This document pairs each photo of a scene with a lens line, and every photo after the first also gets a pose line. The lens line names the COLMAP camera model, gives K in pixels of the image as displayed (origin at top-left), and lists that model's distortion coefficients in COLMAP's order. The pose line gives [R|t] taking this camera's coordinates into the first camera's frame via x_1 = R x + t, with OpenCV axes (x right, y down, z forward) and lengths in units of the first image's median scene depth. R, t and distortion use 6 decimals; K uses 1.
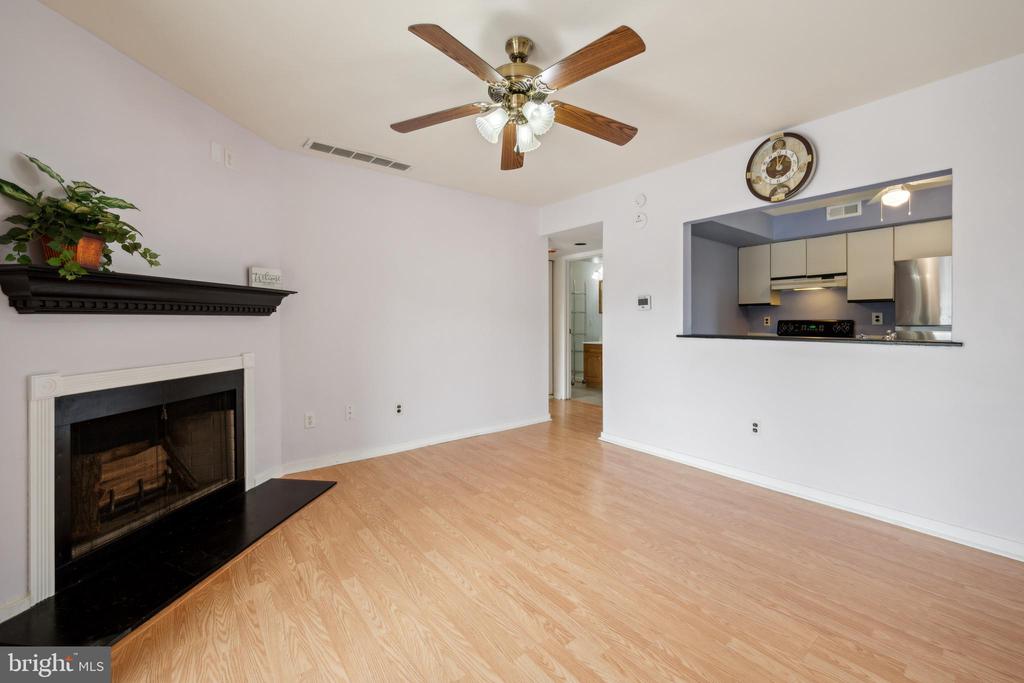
lens RADIAL K [[416.4, 0, 516.8], [0, 416.4, 319.3], [0, 0, 1]] dist [0.001124, 0.000146]
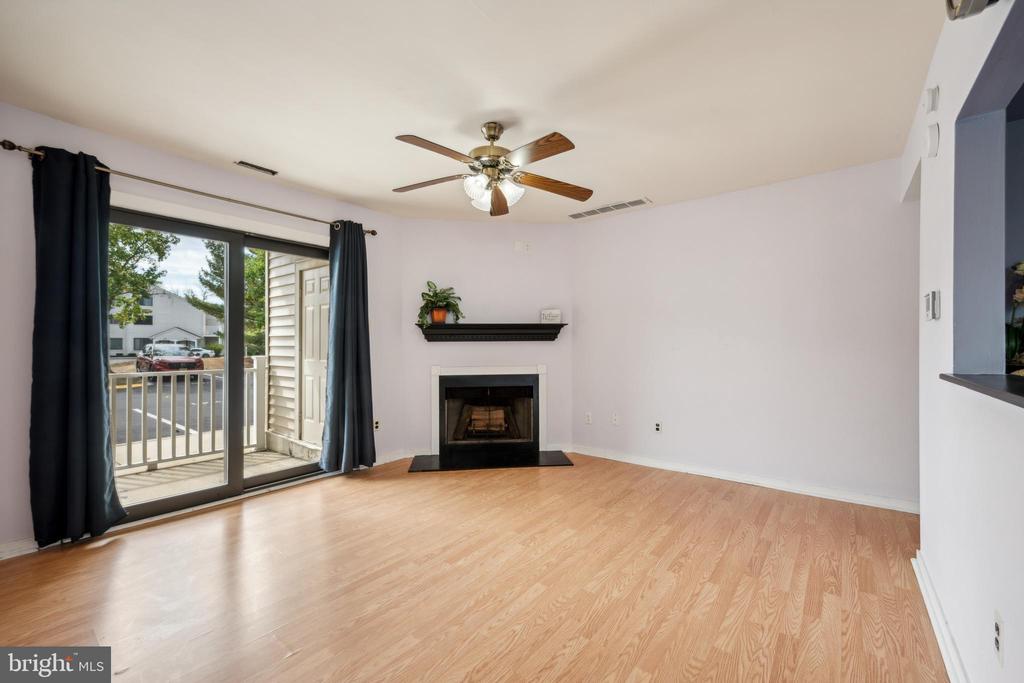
lens RADIAL K [[410.2, 0, 512.0], [0, 410.2, 341.5], [0, 0, 1]] dist [-0.001081, -0.000105]
pose [[0.239303, -0.007387, -0.970917, 0.957038], [0.004613, 0.999968, -0.006471, 0.002942], [0.970934, -0.002930, 0.239330, 0.586095]]
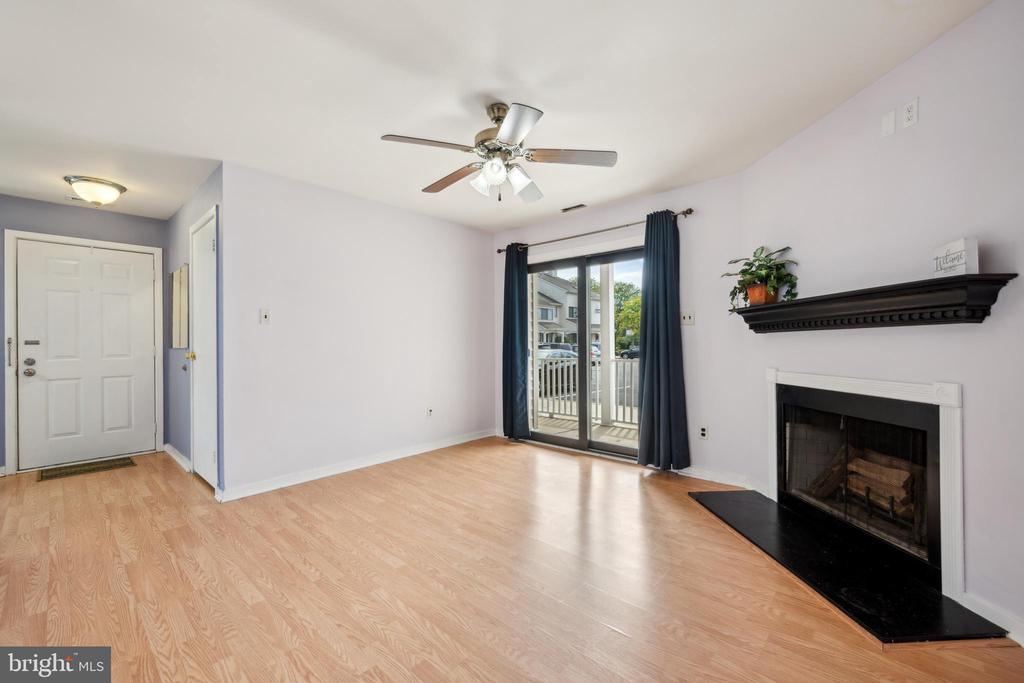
lens RADIAL K [[418.0, 0, 529.6], [0, 418.0, 339.1], [0, 0, 1]] dist [-0.002086, -0.000108]
pose [[-0.979315, 0.004570, -0.202292, 0.130380], [0.007350, 0.999889, -0.012995, 0.018303], [0.202210, -0.014213, -0.979239, 1.701108]]
